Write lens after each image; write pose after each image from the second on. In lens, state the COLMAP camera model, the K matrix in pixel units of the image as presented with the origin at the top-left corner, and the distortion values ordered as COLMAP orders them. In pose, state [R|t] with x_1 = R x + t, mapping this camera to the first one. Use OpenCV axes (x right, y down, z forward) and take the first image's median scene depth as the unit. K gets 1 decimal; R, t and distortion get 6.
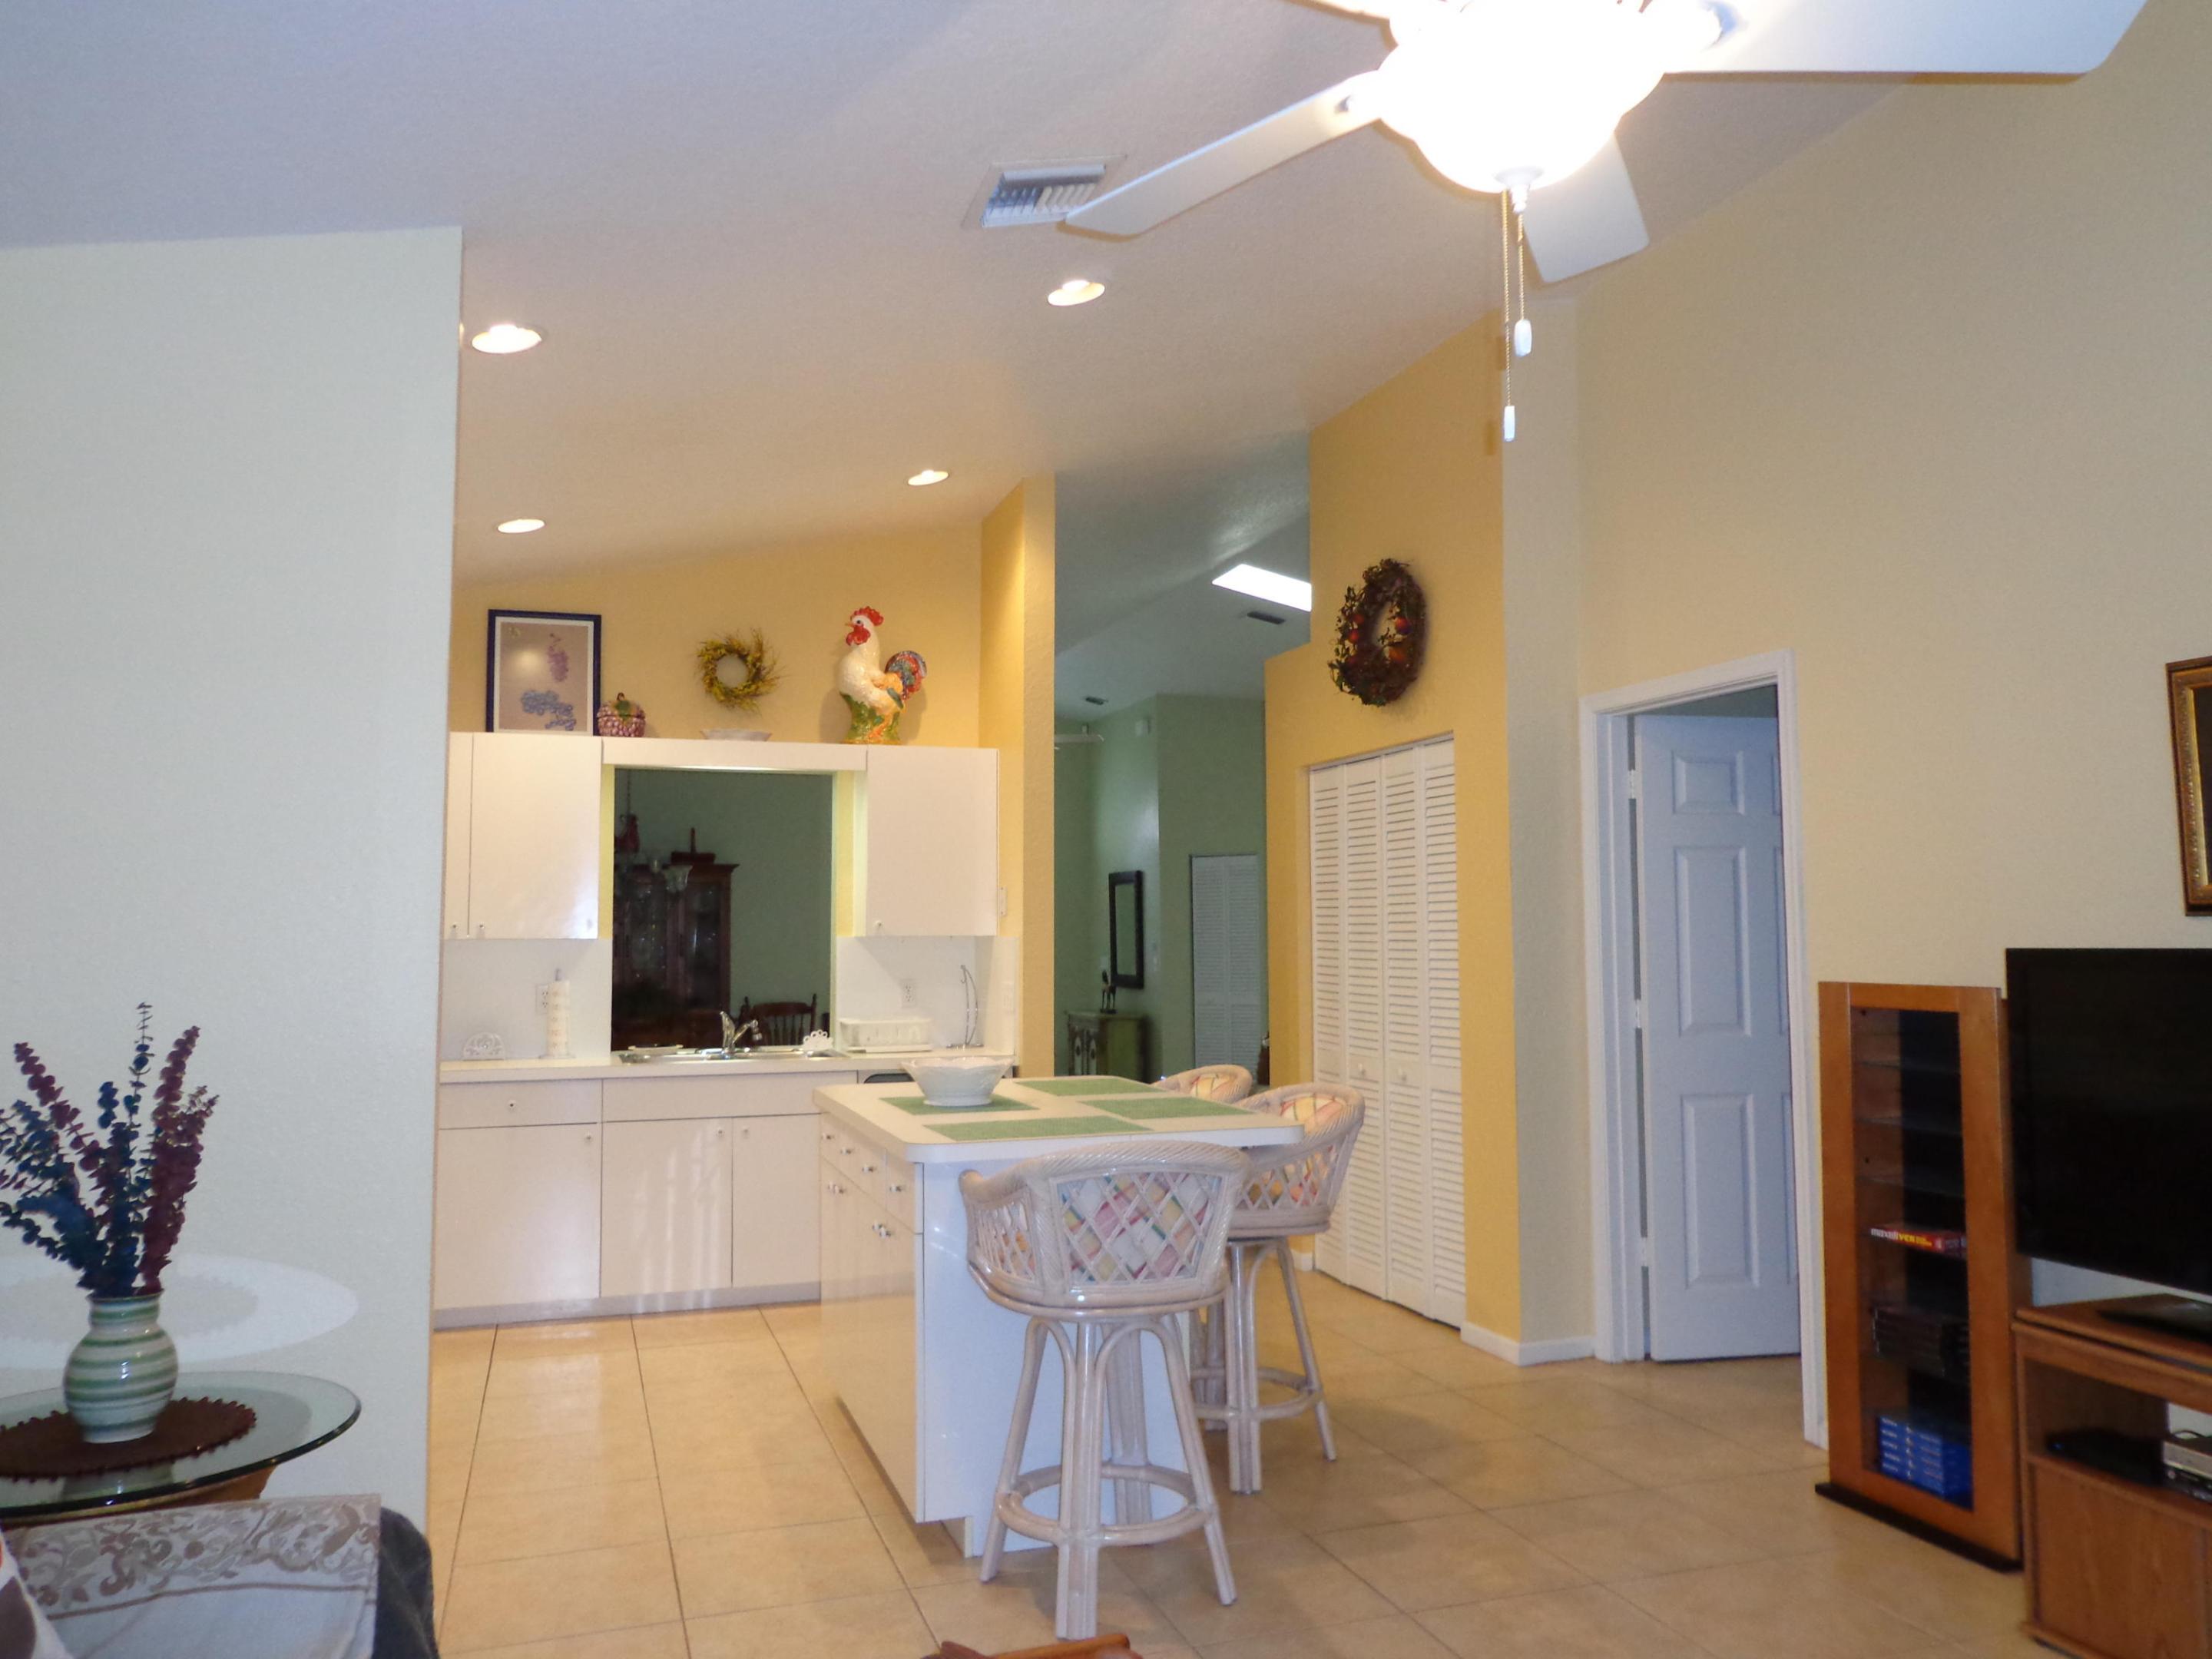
lens RADIAL K [[1612.7, 0, 1106.0], [0, 1612.7, 829.5], [0, 0, 1]] dist [-0.001861, -0.006898]
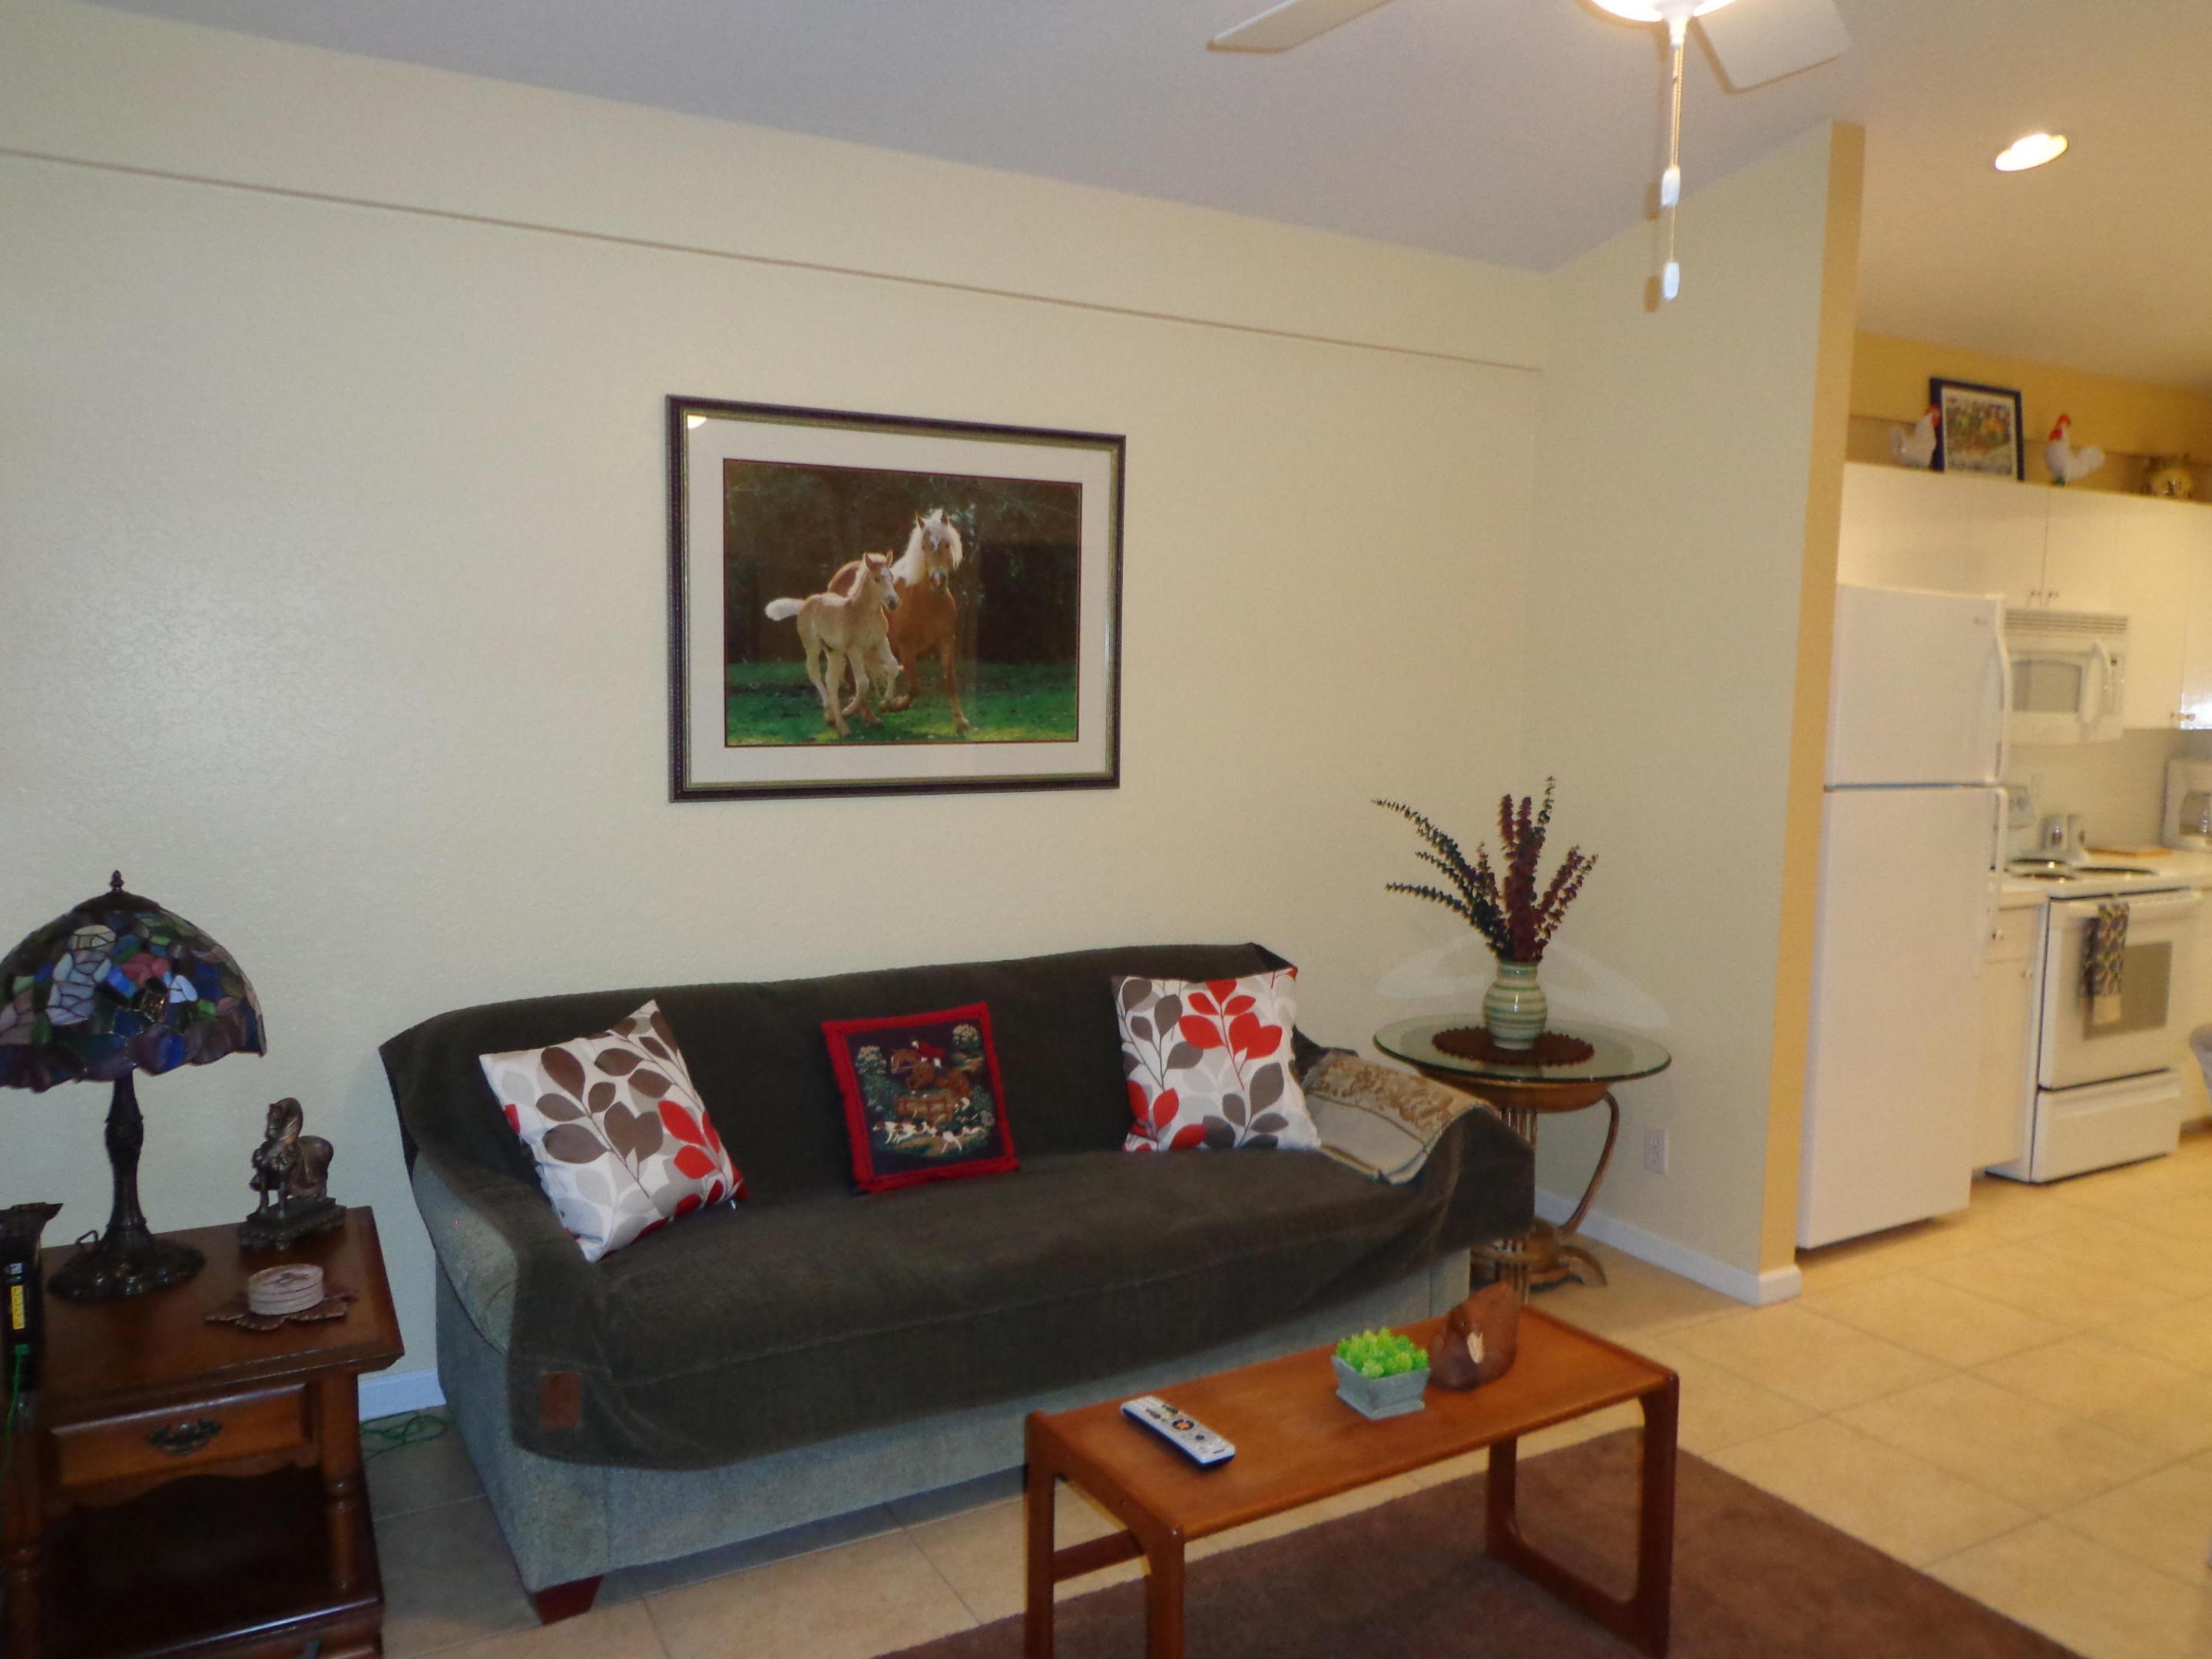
lens RADIAL K [[1608.0, 0, 1109.4], [0, 1608.0, 834.4], [0, 0, 1]] dist [-0.006450, -0.000143]
pose [[0.180218, 0.104539, -0.978056, 0.515339], [0.049574, 0.992107, 0.115176, -0.021006], [0.982377, -0.069243, 0.173613, 0.208749]]
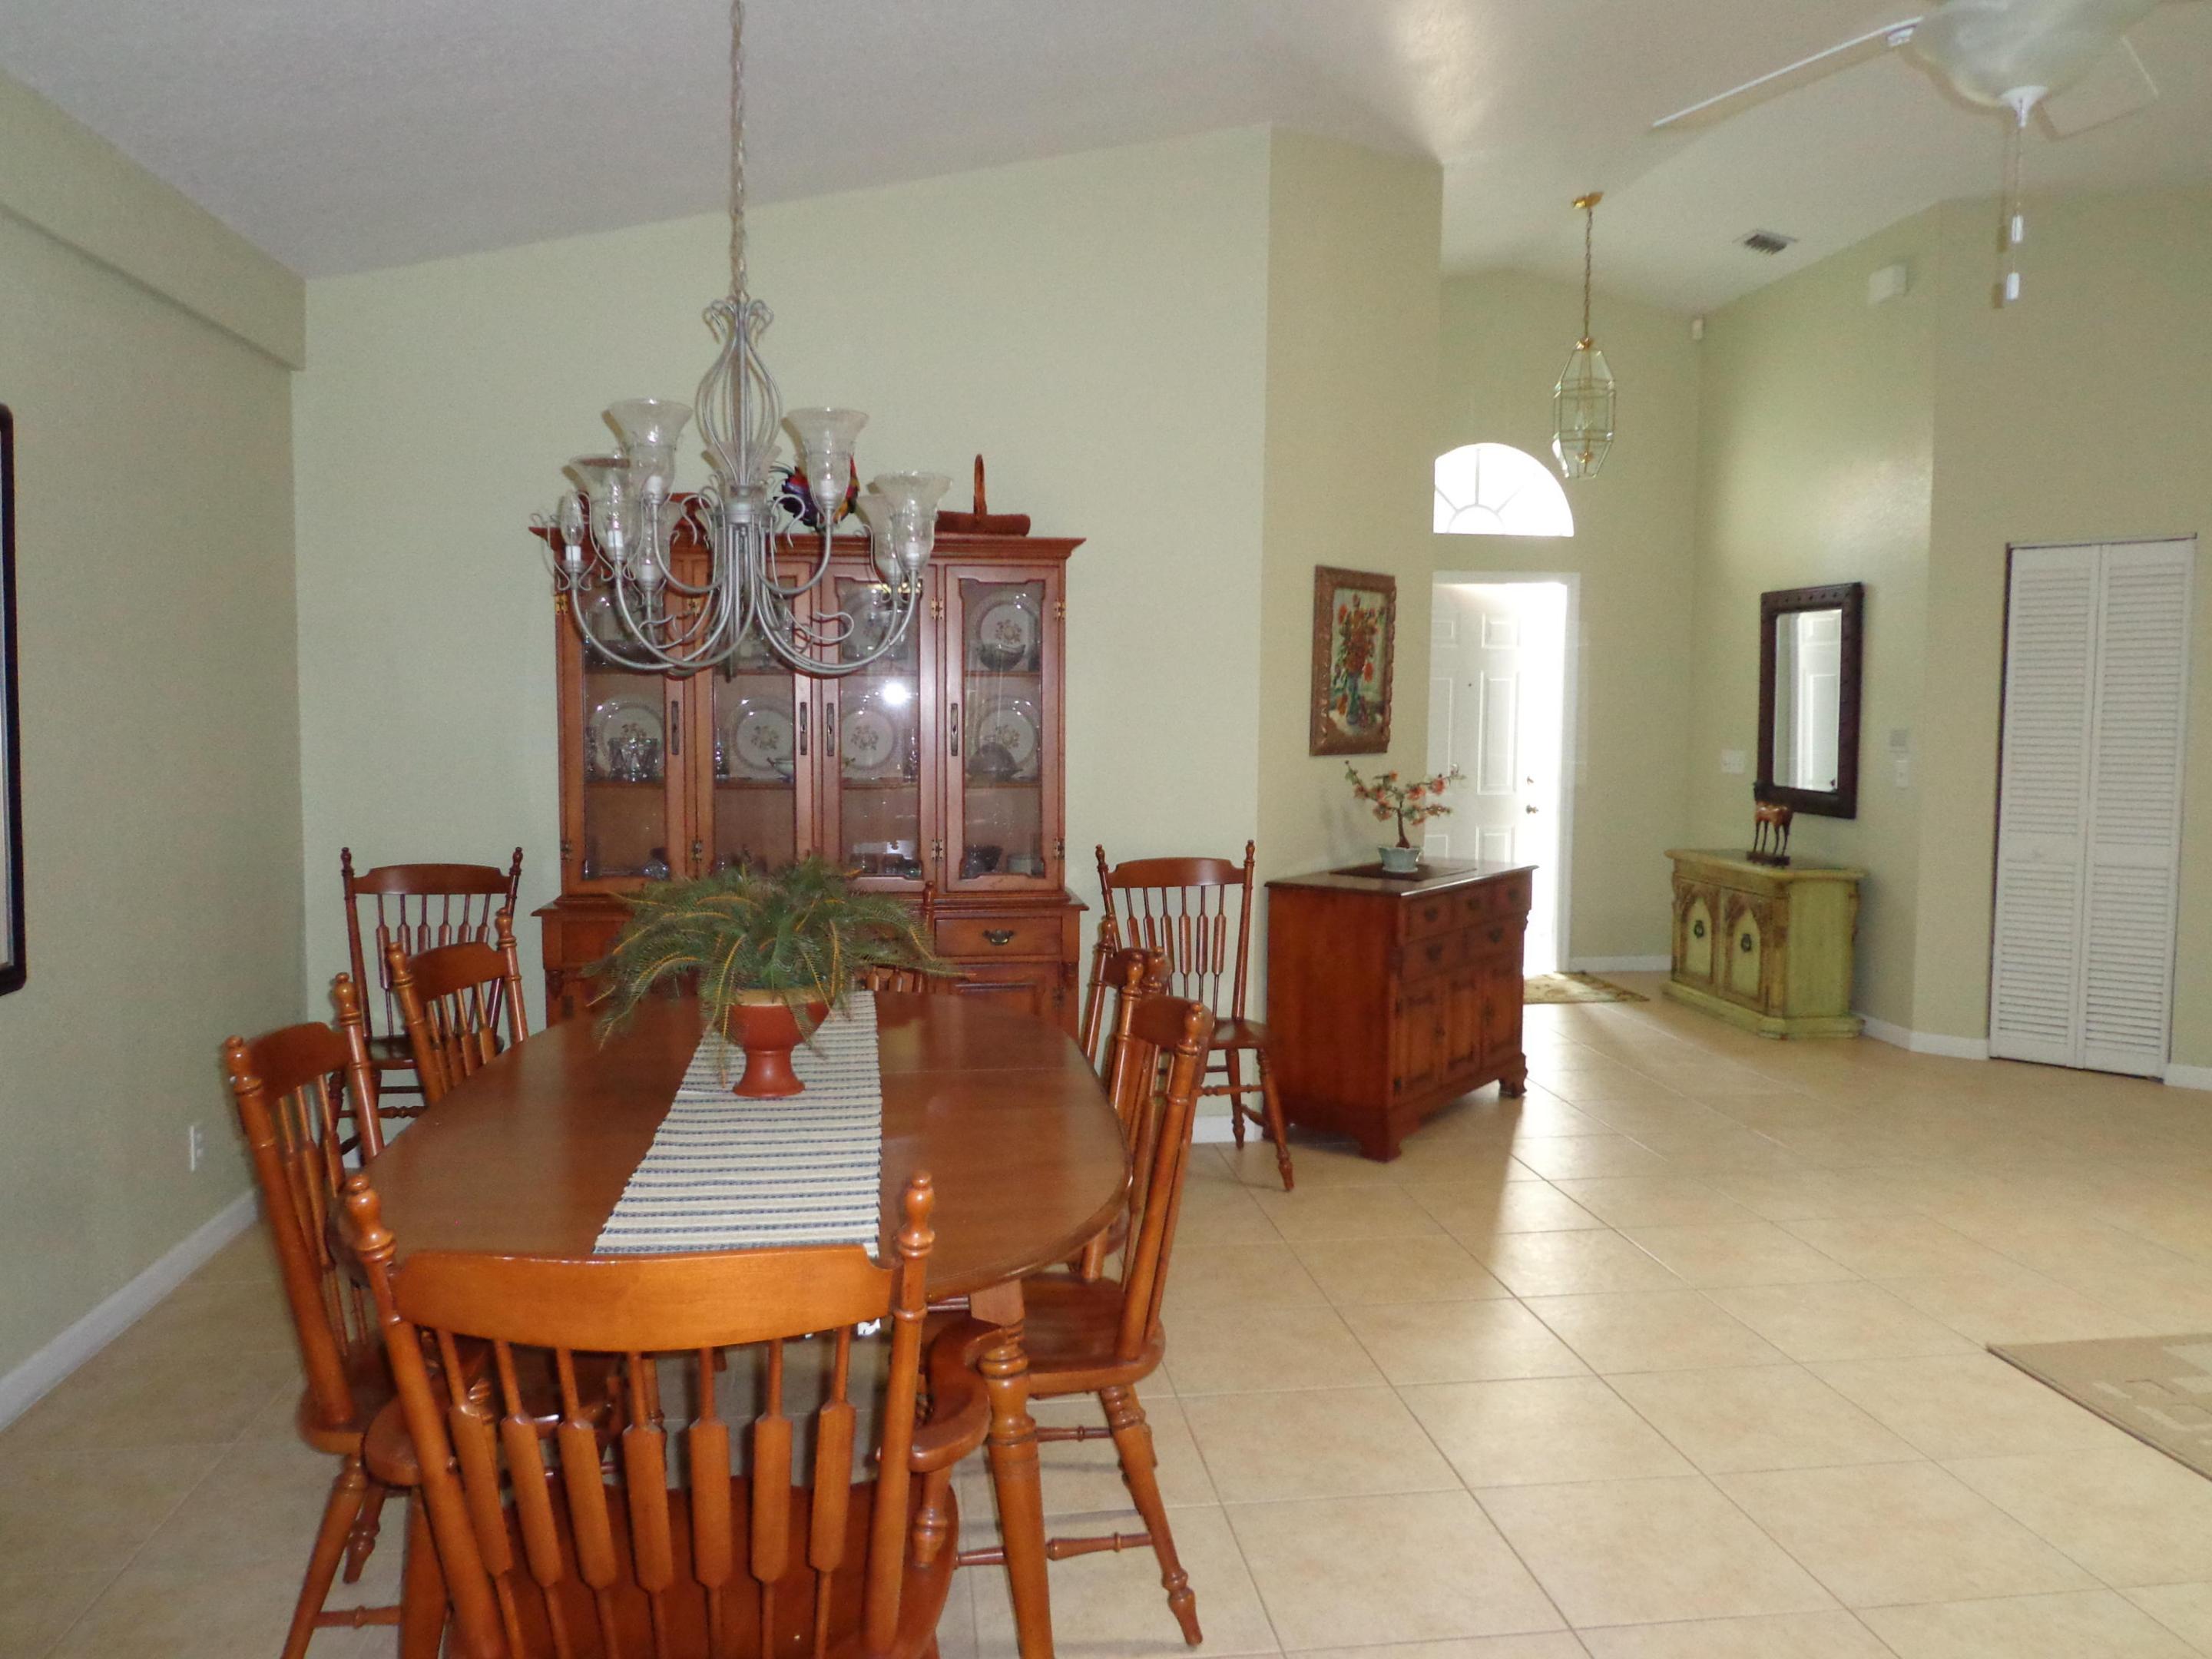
lens RADIAL K [[1608.0, 0, 1109.4], [0, 1608.0, 834.4], [0, 0, 1]] dist [-0.006450, -0.000143]
pose [[0.982127, 0.024369, -0.186633, -0.383766], [0.003032, 0.989406, 0.145145, 0.101066], [0.188193, -0.143117, 0.971649, 1.581833]]
